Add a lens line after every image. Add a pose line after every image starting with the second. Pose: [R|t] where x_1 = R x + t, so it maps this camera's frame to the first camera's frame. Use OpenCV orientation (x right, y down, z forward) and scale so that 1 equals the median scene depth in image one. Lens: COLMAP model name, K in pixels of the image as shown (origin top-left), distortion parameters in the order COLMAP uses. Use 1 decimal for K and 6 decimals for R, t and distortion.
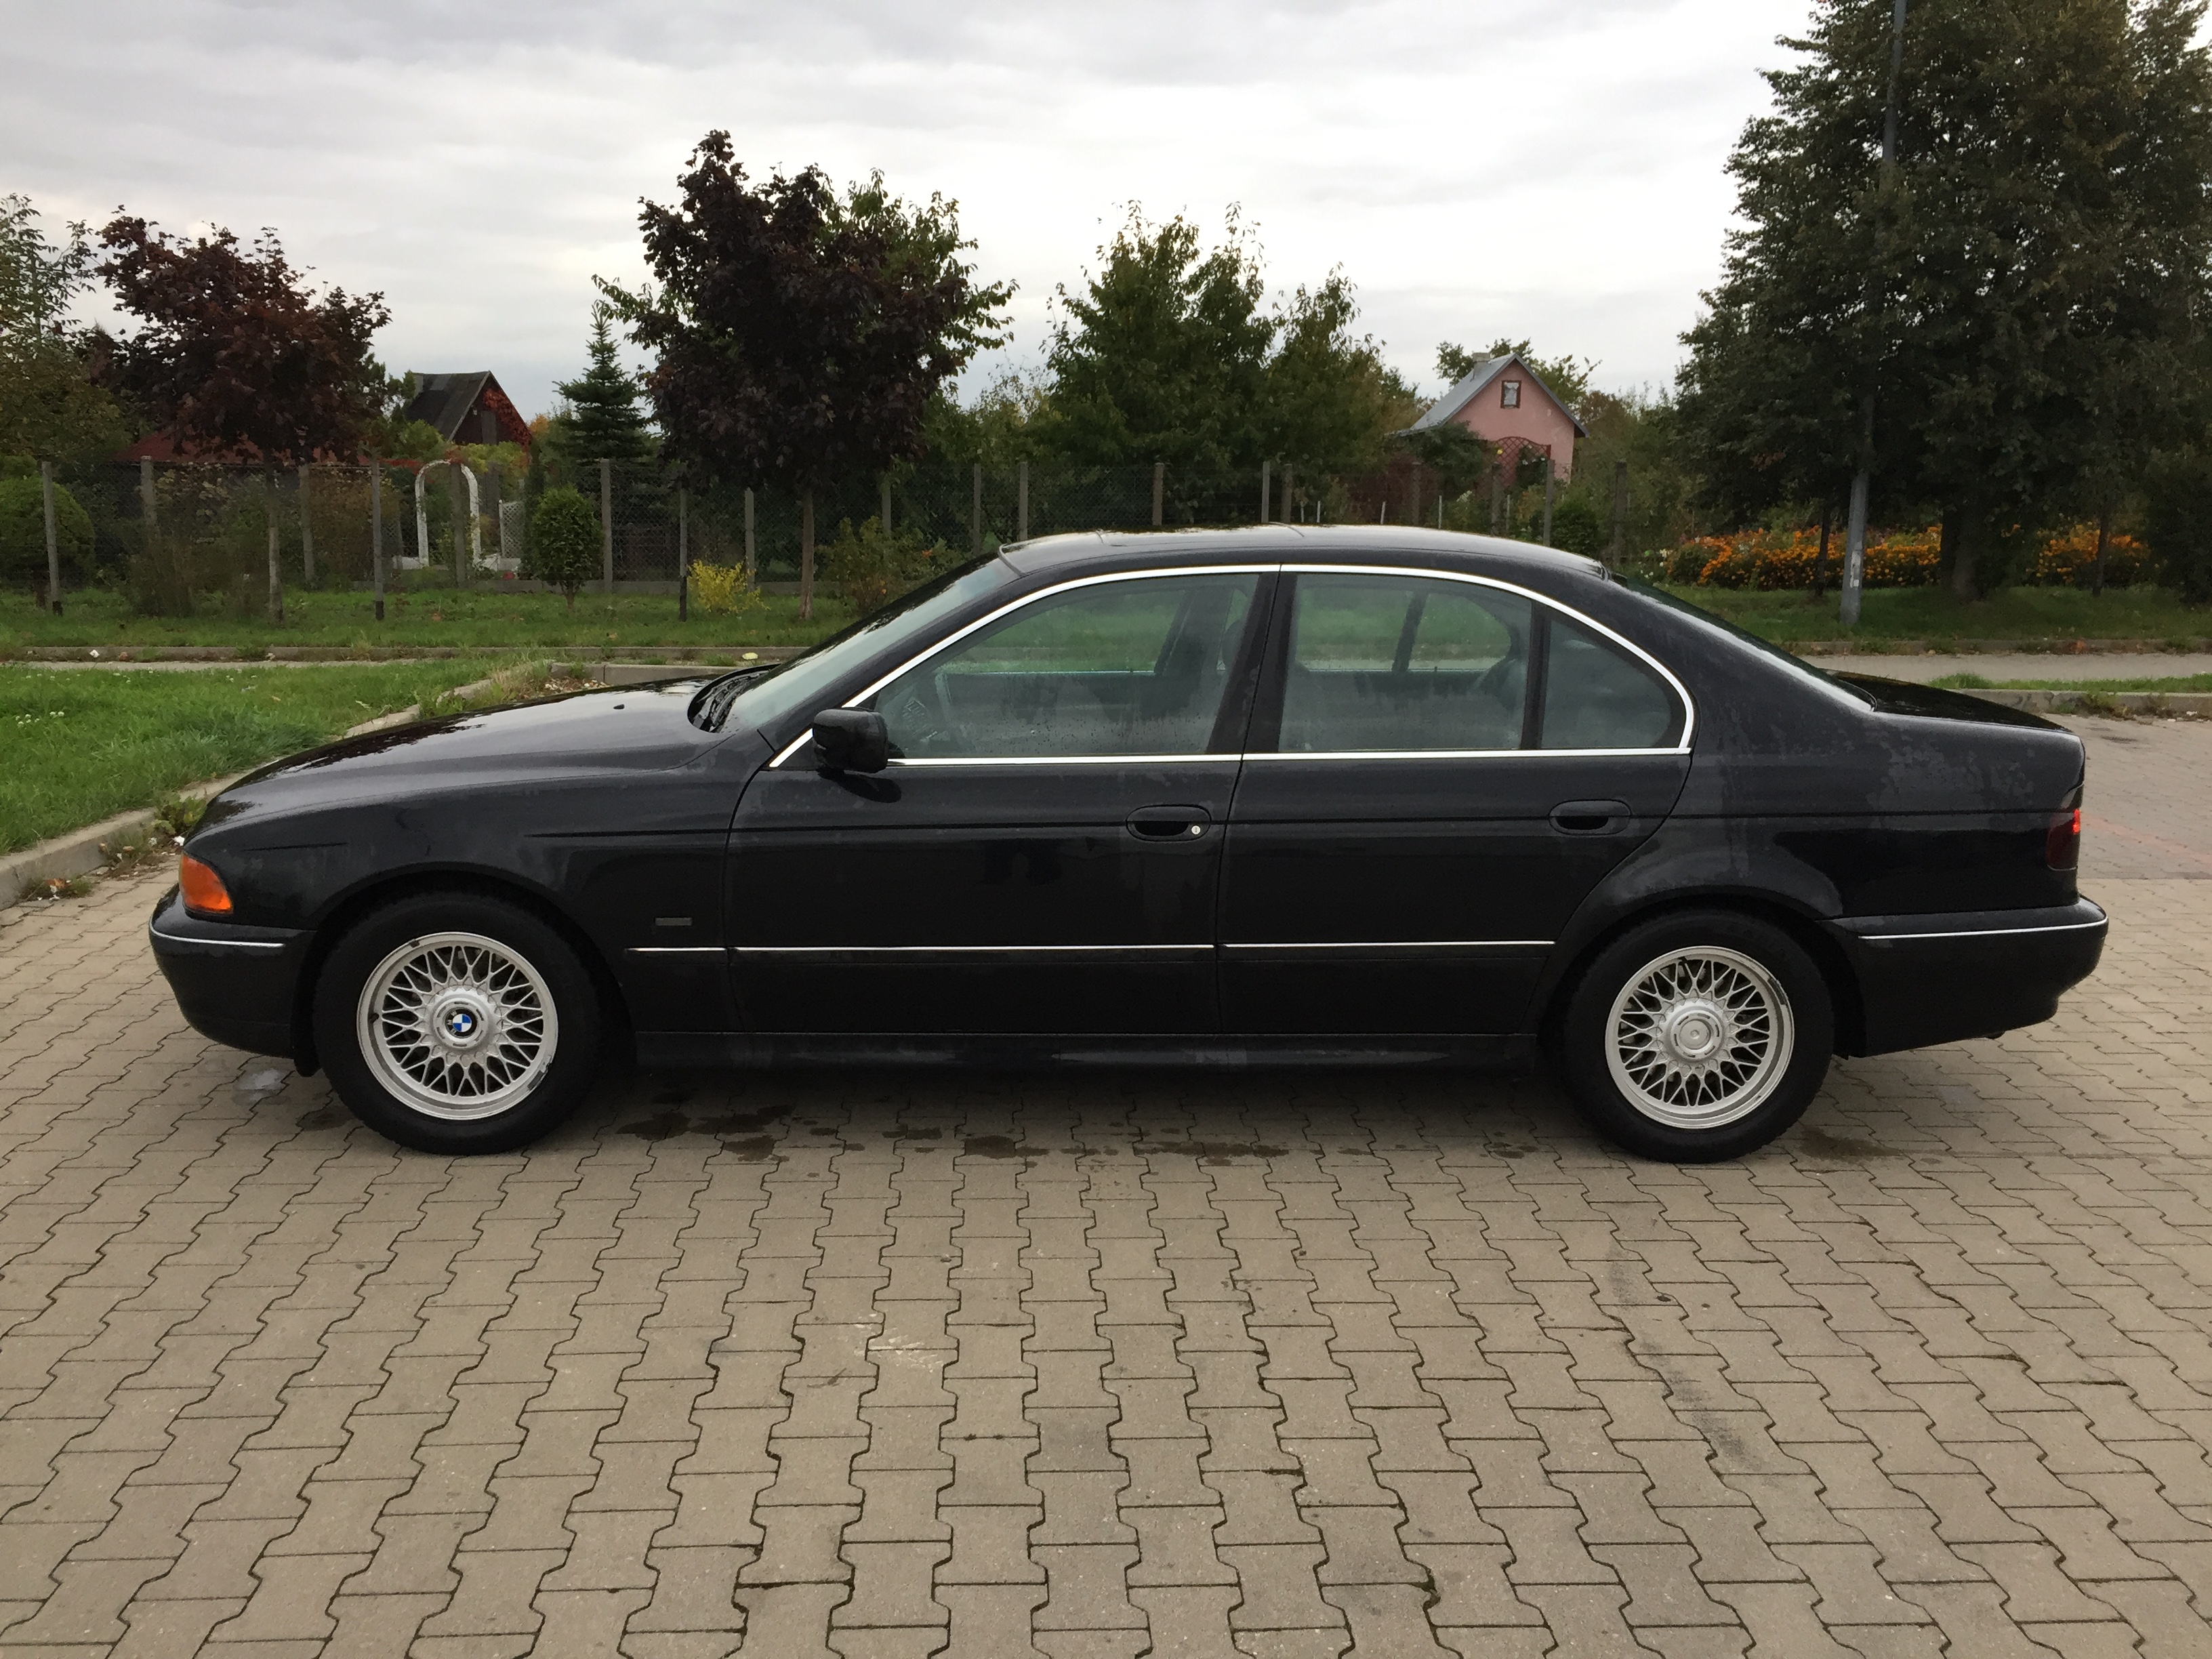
lens RADIAL K [[1888.1, 0, 1109.3], [0, 1888.1, 828.6], [0, 0, 1]] dist [0.082187, -0.097877]
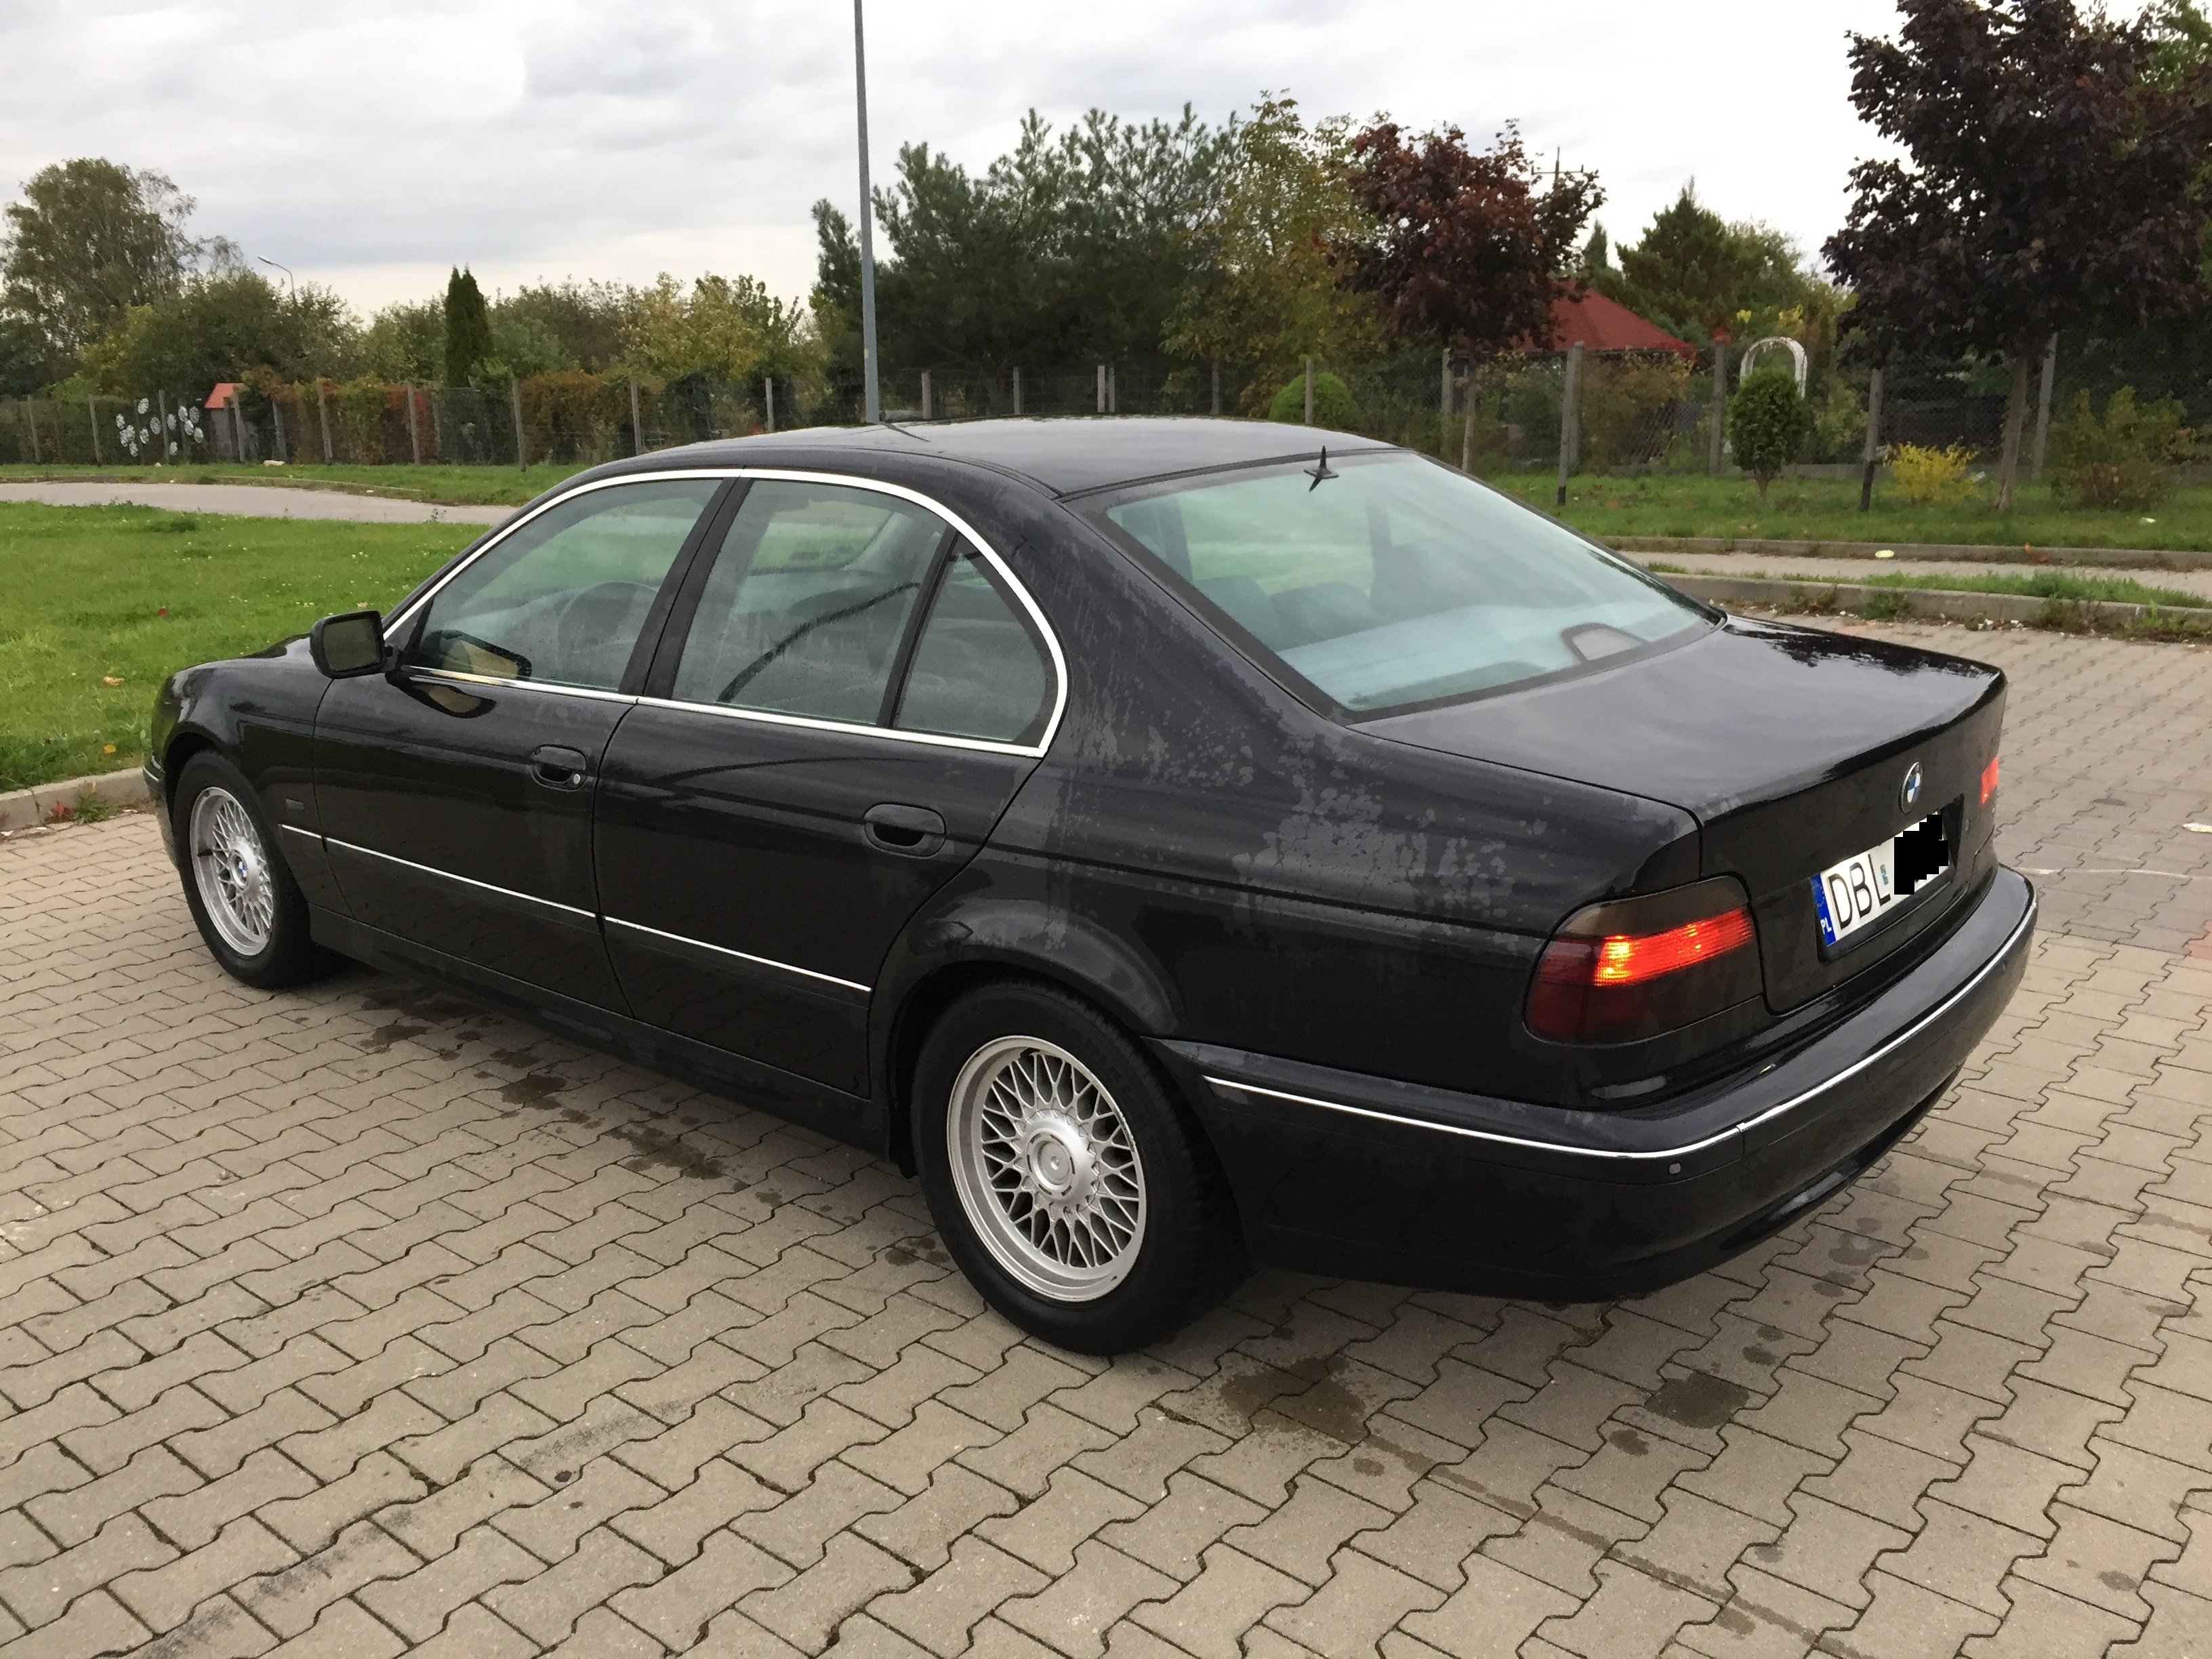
lens RADIAL K [[1888.1, 0, 1109.3], [0, 1888.1, 828.6], [0, 0, 1]] dist [0.082187, -0.097877]
pose [[0.719608, 0.139782, -0.680165, 0.780214], [-0.098146, 0.990170, 0.099653, -0.083434], [0.687409, -0.004956, 0.726254, 0.518474]]
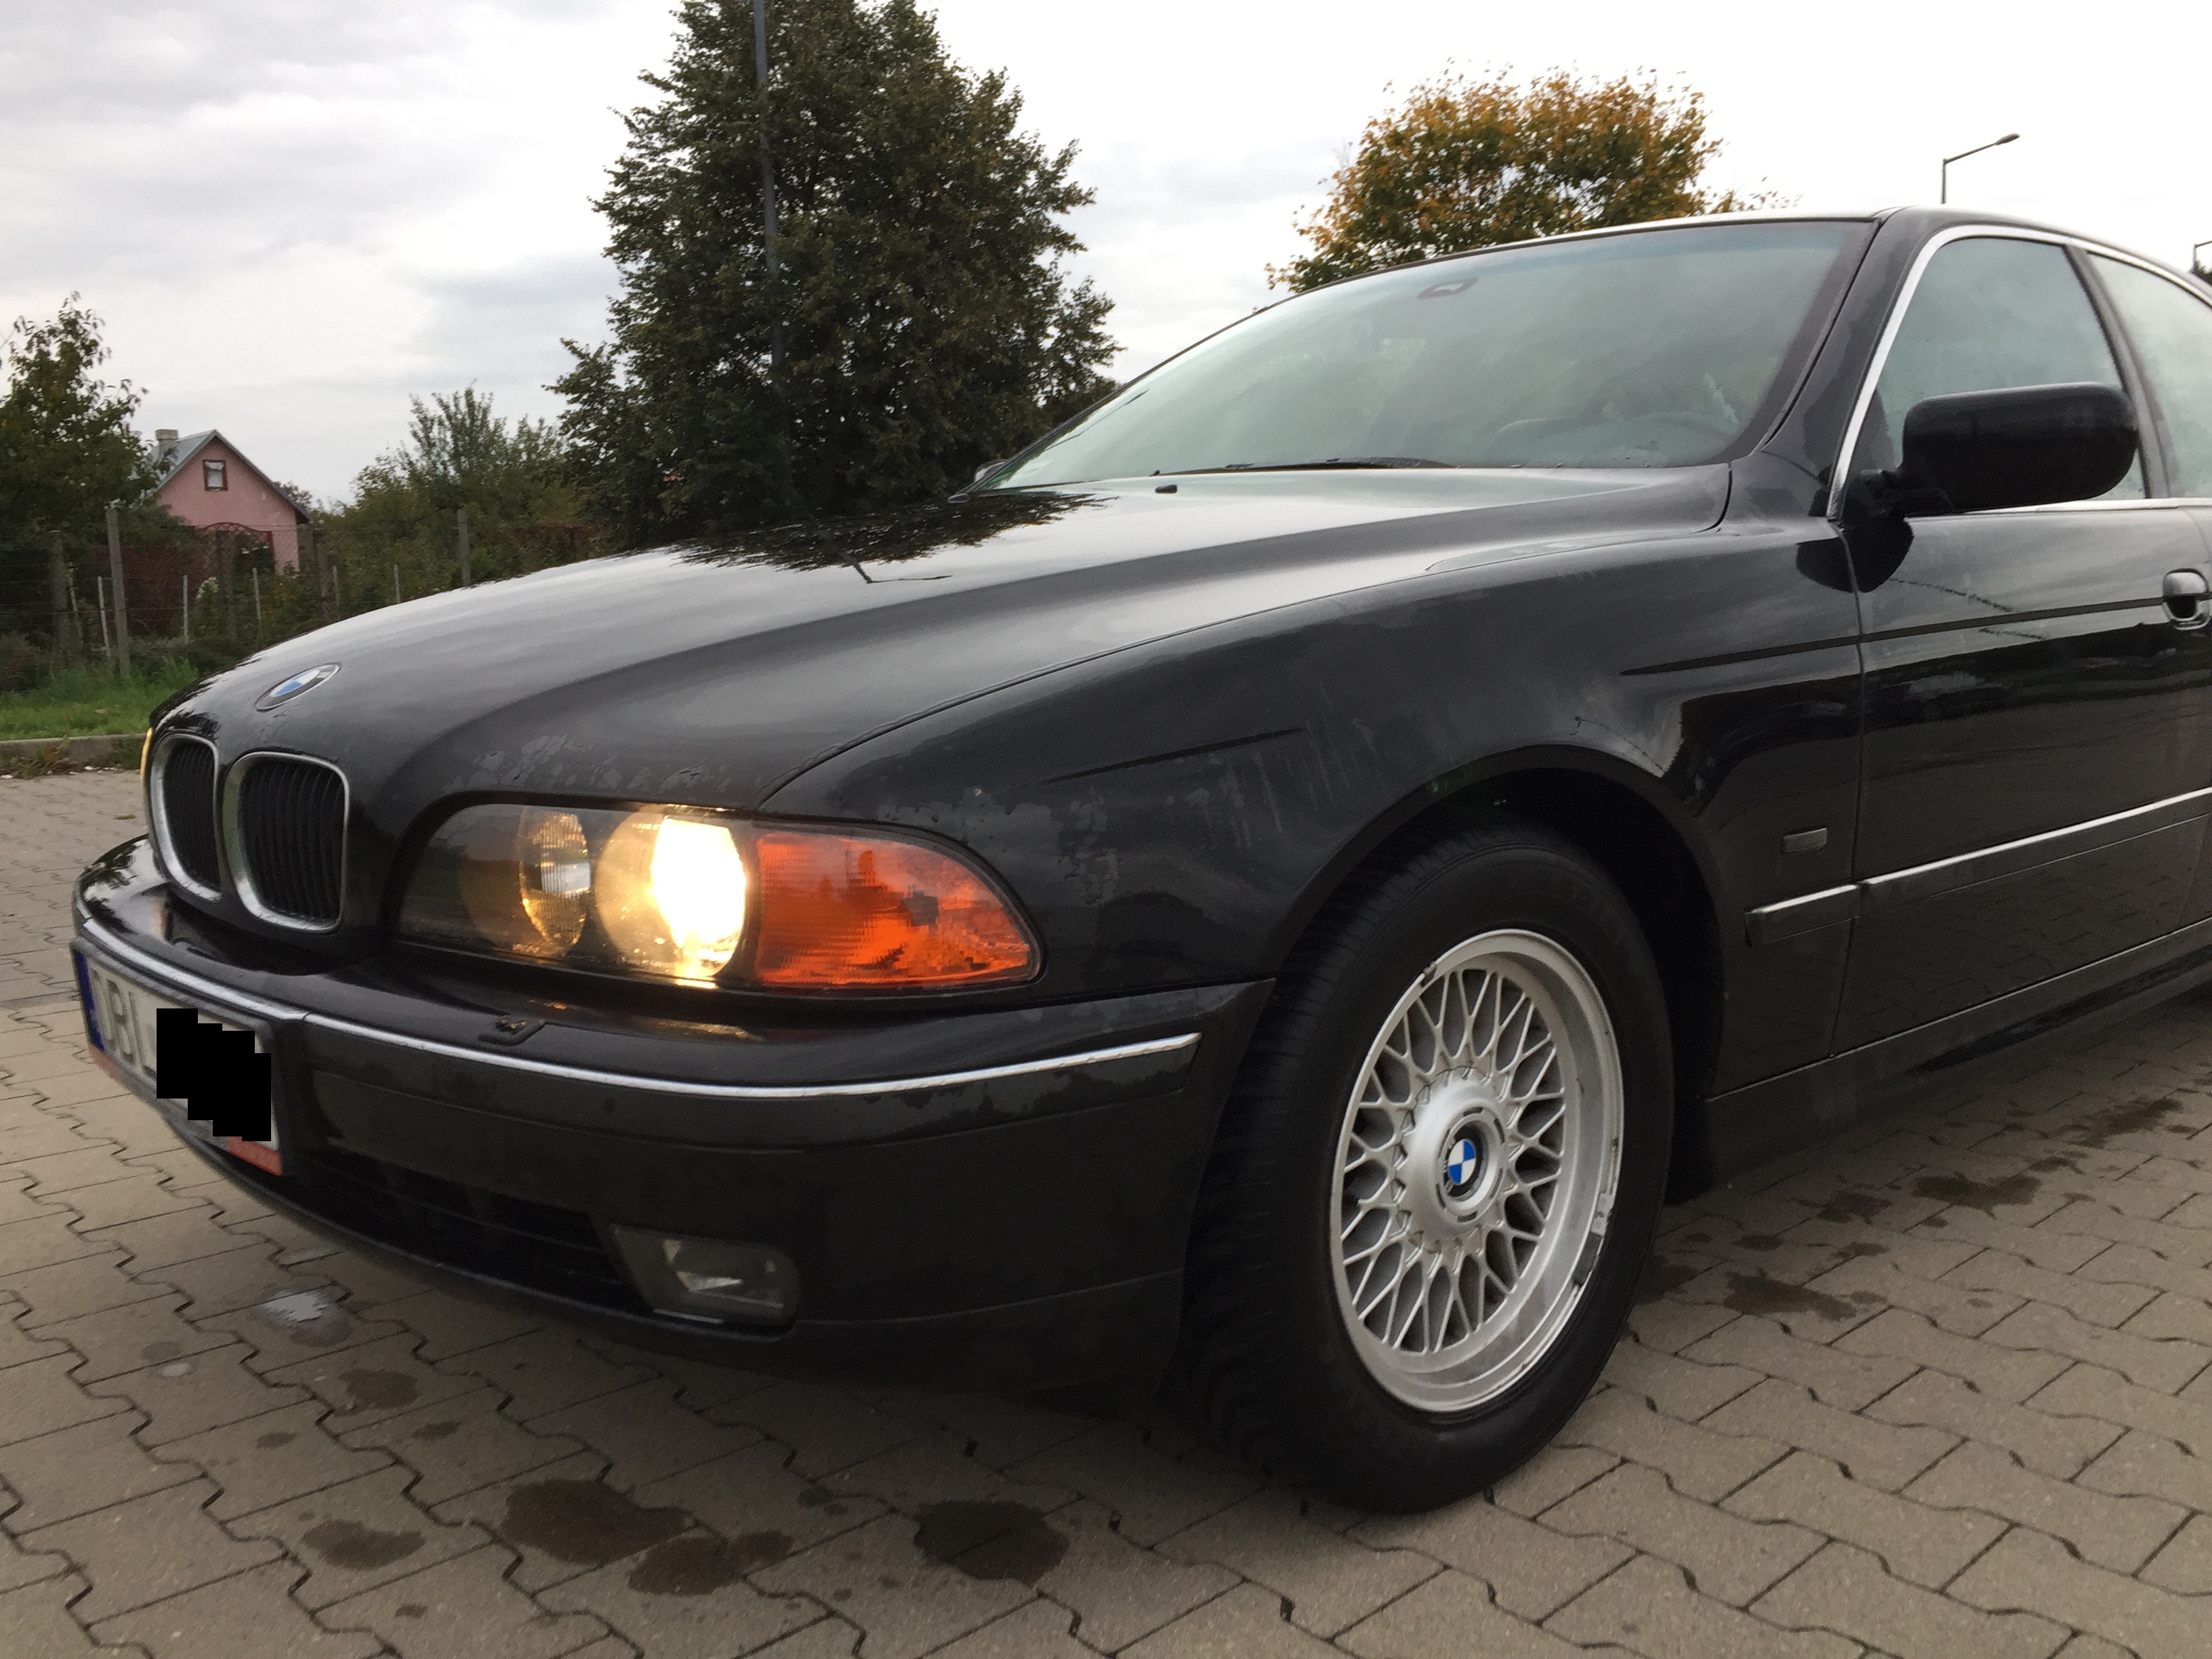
lens RADIAL K [[1884.9, 0, 1106.0], [0, 1884.9, 829.5], [0, 0, 1]] dist [0.133359, -0.204347]
pose [[0.759862, -0.113056, 0.640179, -0.636537], [0.152591, 0.988267, -0.006589, 0.022173], [-0.631923, 0.102692, 0.768198, 0.712347]]
